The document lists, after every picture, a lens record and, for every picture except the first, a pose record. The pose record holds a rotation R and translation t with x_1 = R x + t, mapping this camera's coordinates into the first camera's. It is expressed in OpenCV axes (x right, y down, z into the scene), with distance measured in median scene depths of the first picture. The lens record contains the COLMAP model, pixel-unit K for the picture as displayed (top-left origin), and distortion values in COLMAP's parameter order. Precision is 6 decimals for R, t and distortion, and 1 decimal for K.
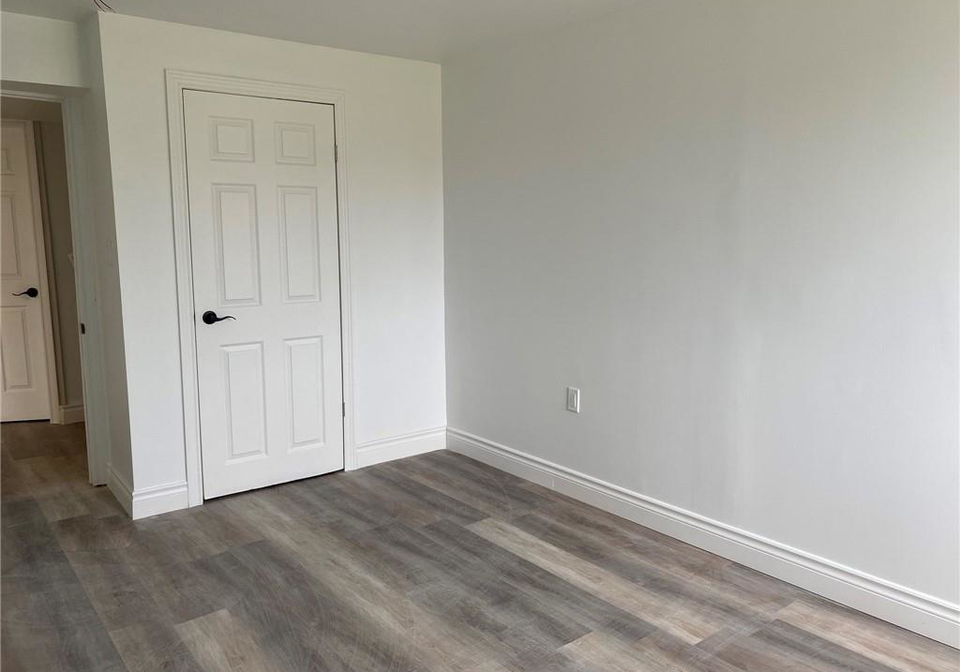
lens RADIAL K [[733.0, 0, 482.2], [0, 733.0, 335.6], [0, 0, 1]] dist [0.032885, -0.048478]
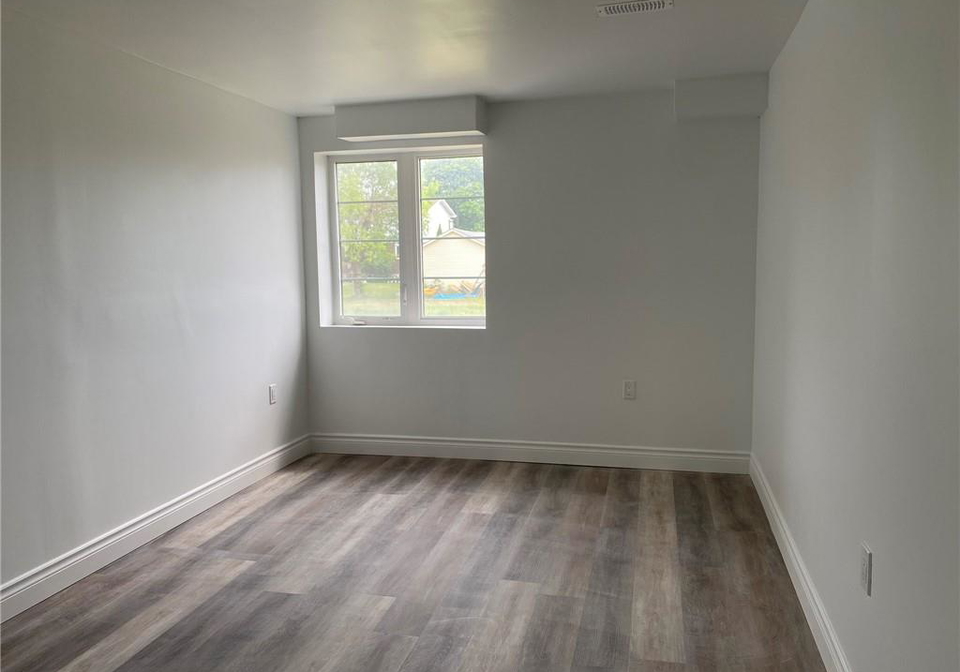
lens RADIAL K [[733.0, 0, 481.6], [0, 733.0, 335.8], [0, 0, 1]] dist [0.032885, -0.048478]
pose [[-0.607338, -0.064854, 0.791792, -0.919802], [0.140737, 0.972116, 0.187575, -0.164019], [-0.781878, 0.225356, -0.581276, 1.242897]]
